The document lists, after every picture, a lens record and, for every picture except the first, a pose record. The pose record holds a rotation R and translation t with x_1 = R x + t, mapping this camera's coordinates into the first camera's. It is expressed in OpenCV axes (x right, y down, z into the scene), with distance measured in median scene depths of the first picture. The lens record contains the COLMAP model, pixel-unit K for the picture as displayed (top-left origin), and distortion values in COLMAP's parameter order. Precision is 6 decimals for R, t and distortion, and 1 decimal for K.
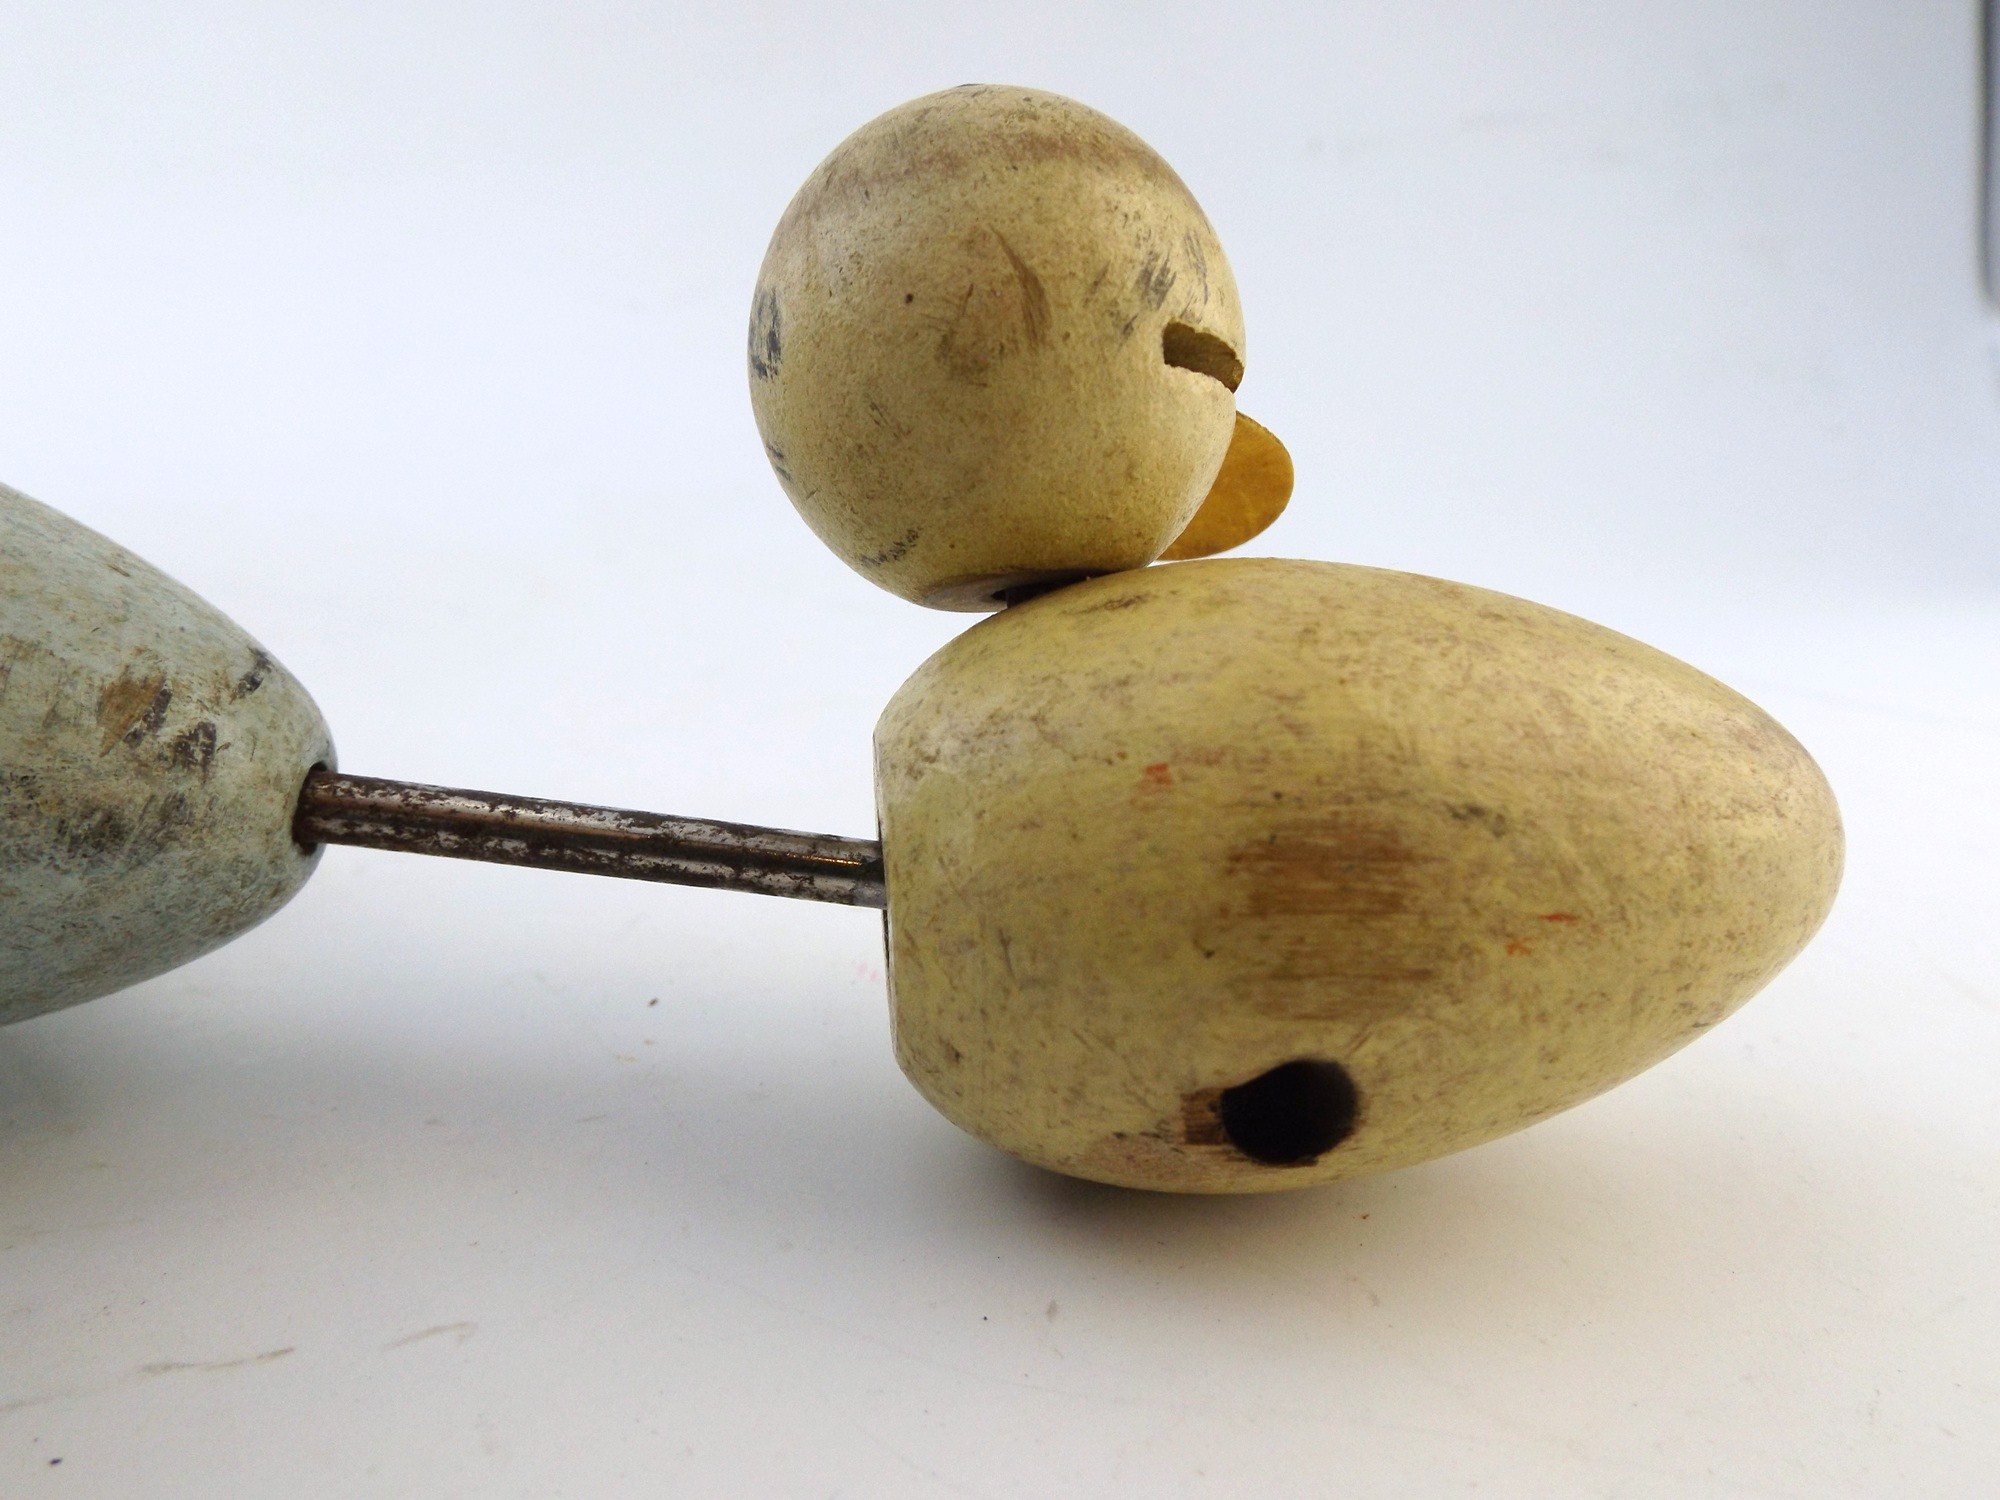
lens RADIAL K [[1404.8, 0, 1000.8], [0, 1404.8, 751.0], [0, 0, 1]] dist [0.025151, -0.012379]
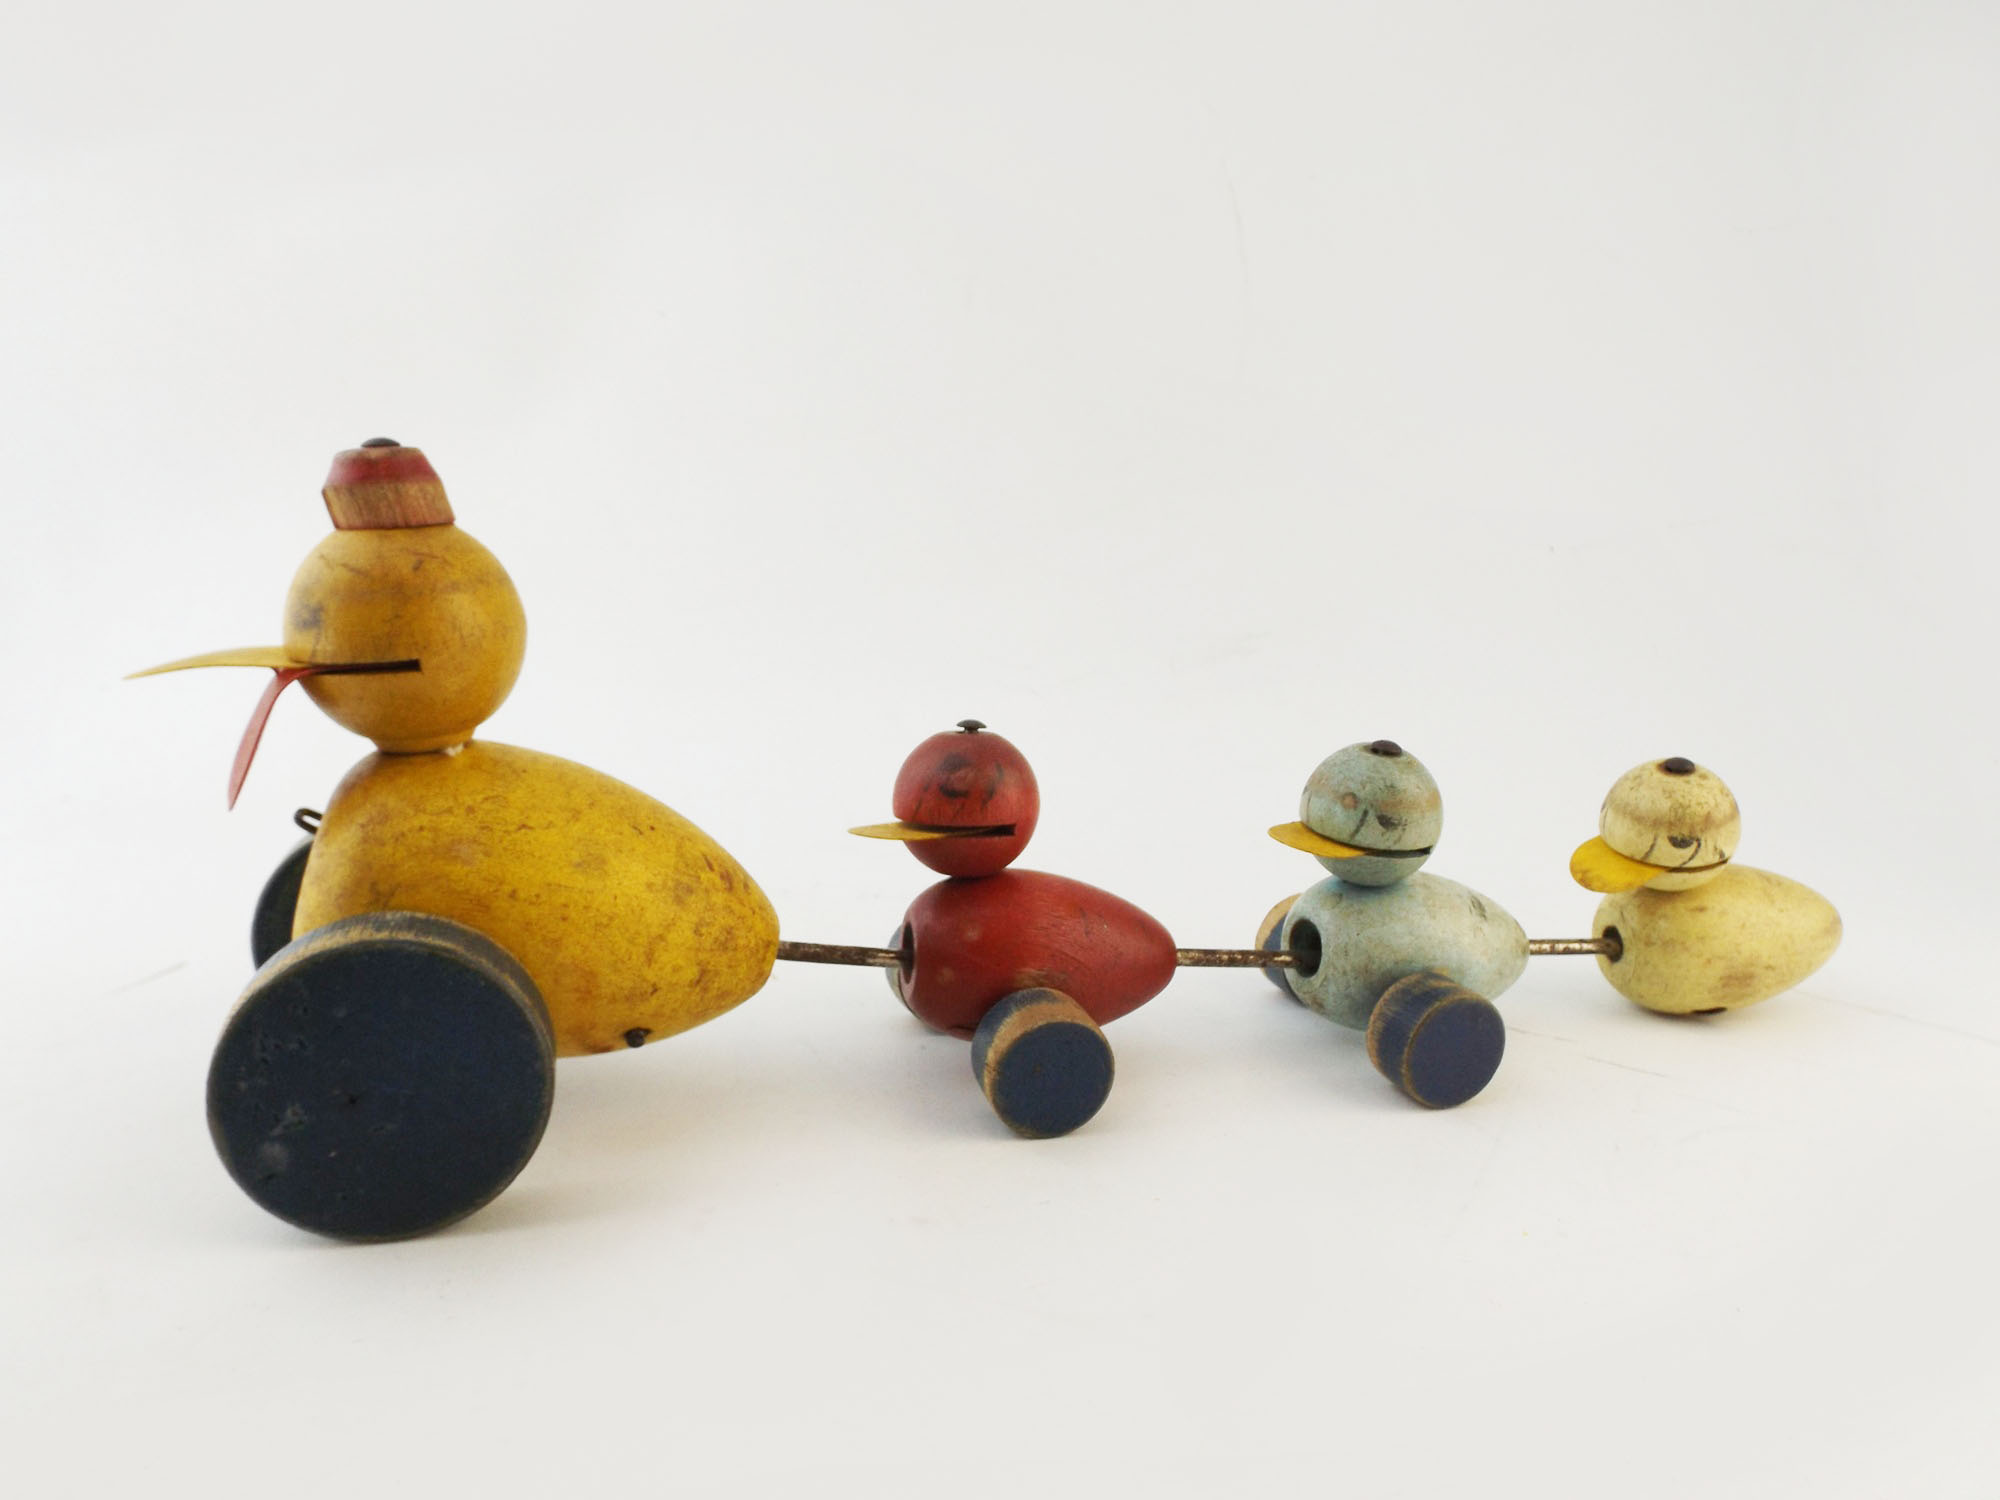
lens RADIAL K [[1404.8, 0, 1003.9], [0, 1404.8, 762.5], [0, 0, 1]] dist [0.025151, -0.012379]
pose [[0.997969, 0.021994, 0.059776, -2.600111], [-0.049666, 0.856276, 0.514125, -2.929782], [-0.039877, -0.516050, 0.855629, -2.699199]]
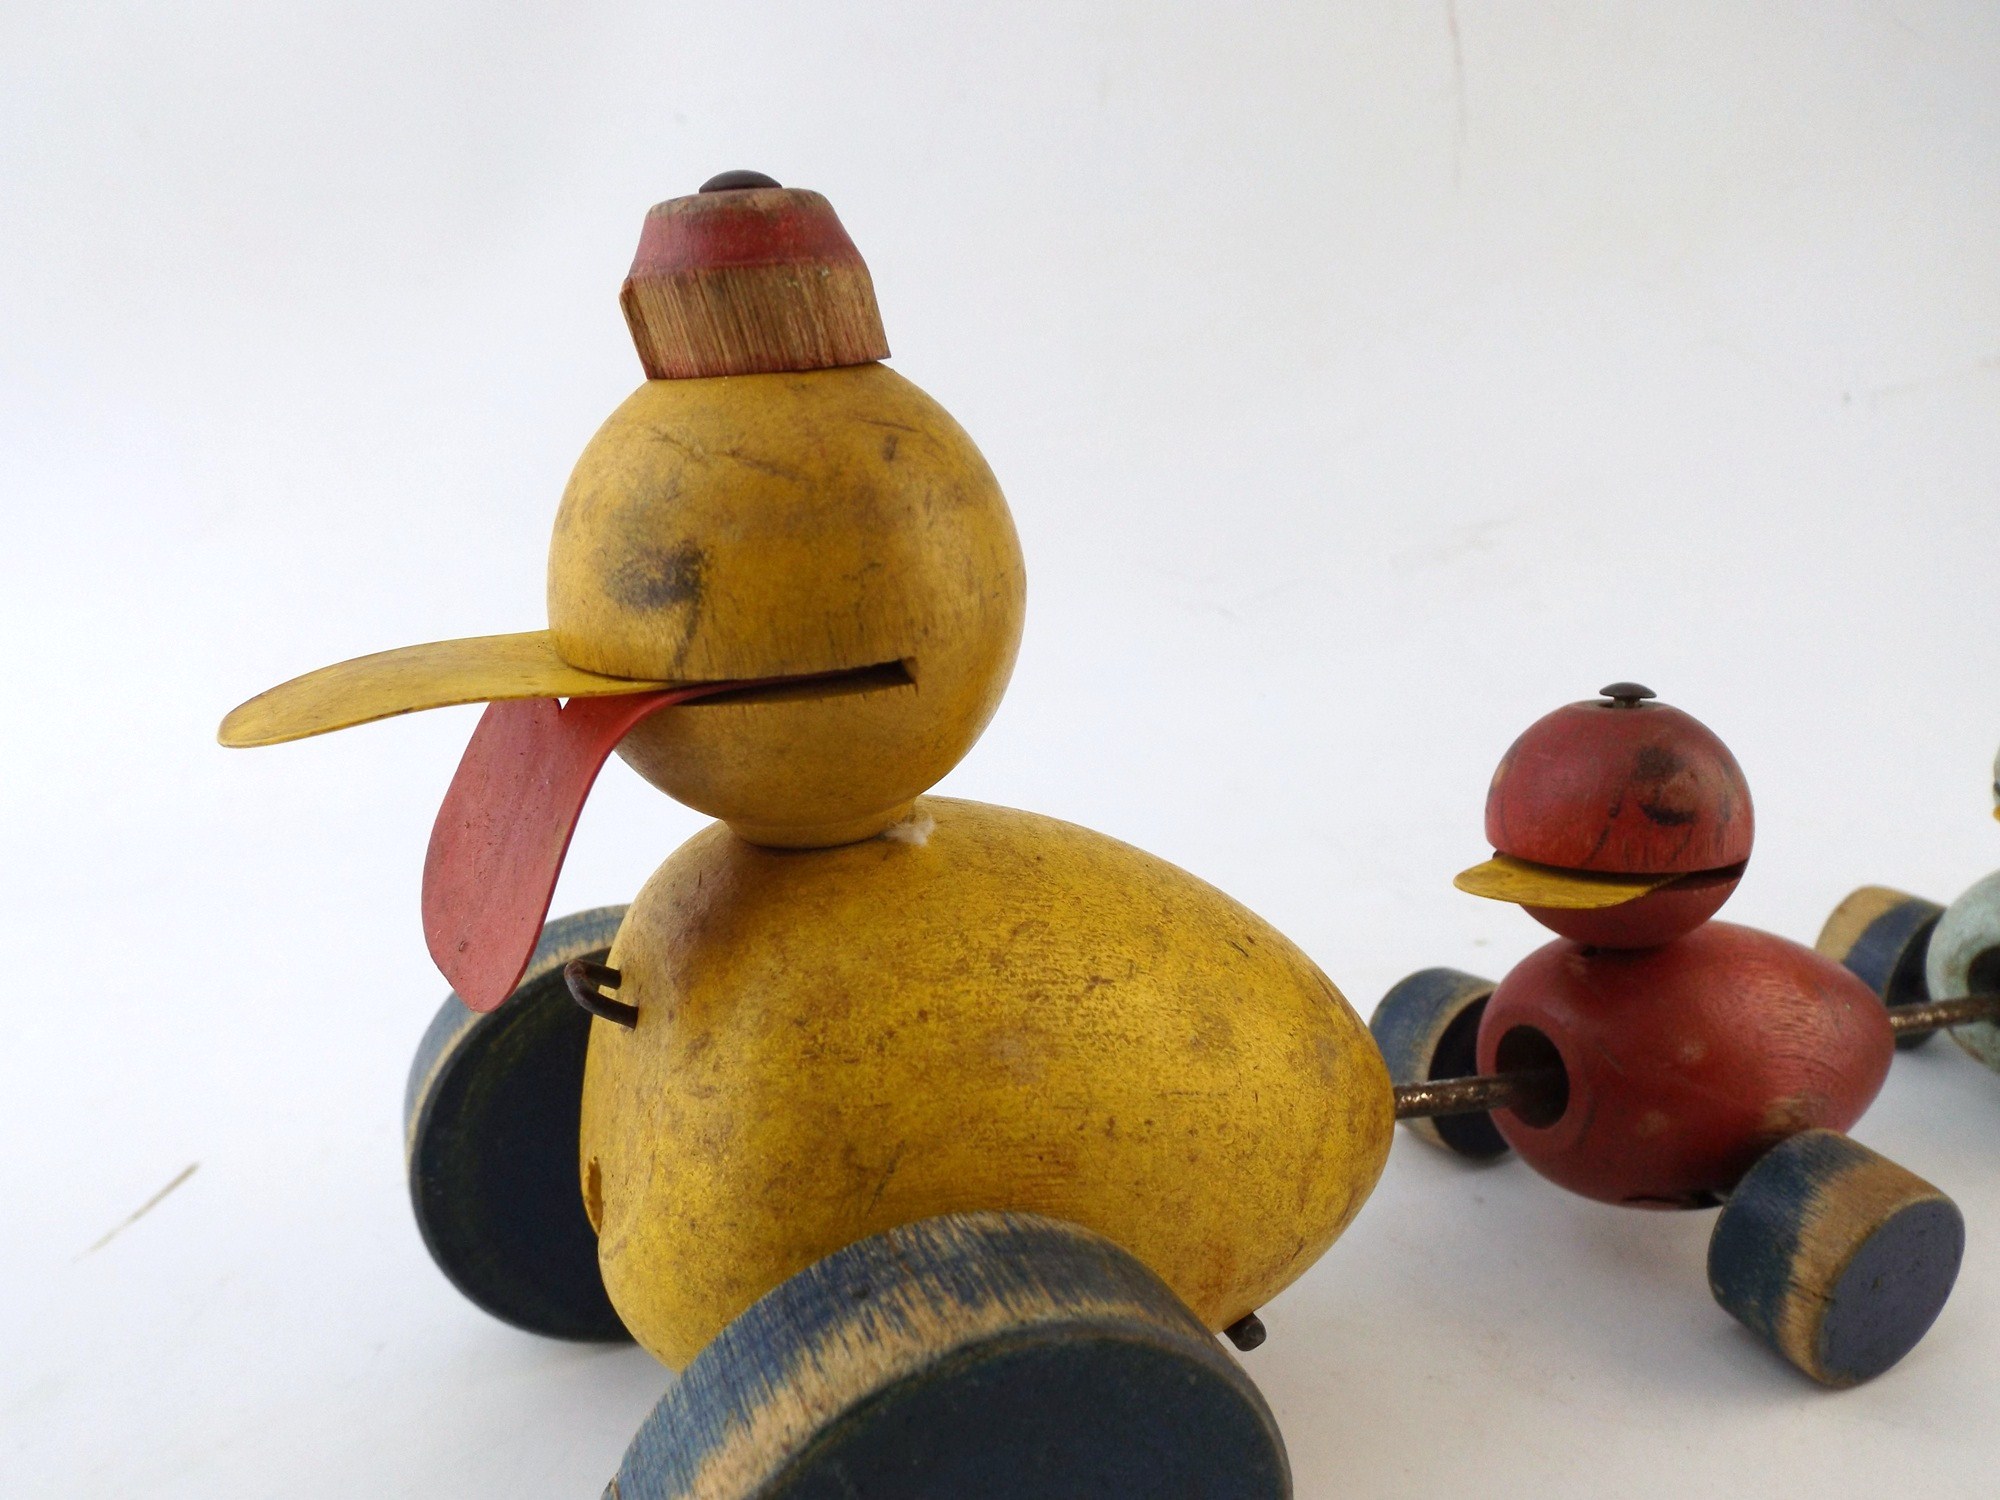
lens RADIAL K [[1404.8, 0, 1004.2], [0, 1404.8, 759.8], [0, 0, 1]] dist [0.025151, -0.012379]
pose [[0.979512, -0.052179, 0.194510, -4.042979], [-0.068552, 0.821781, 0.565664, -2.095445], [-0.189360, -0.567409, 0.801367, -0.890305]]
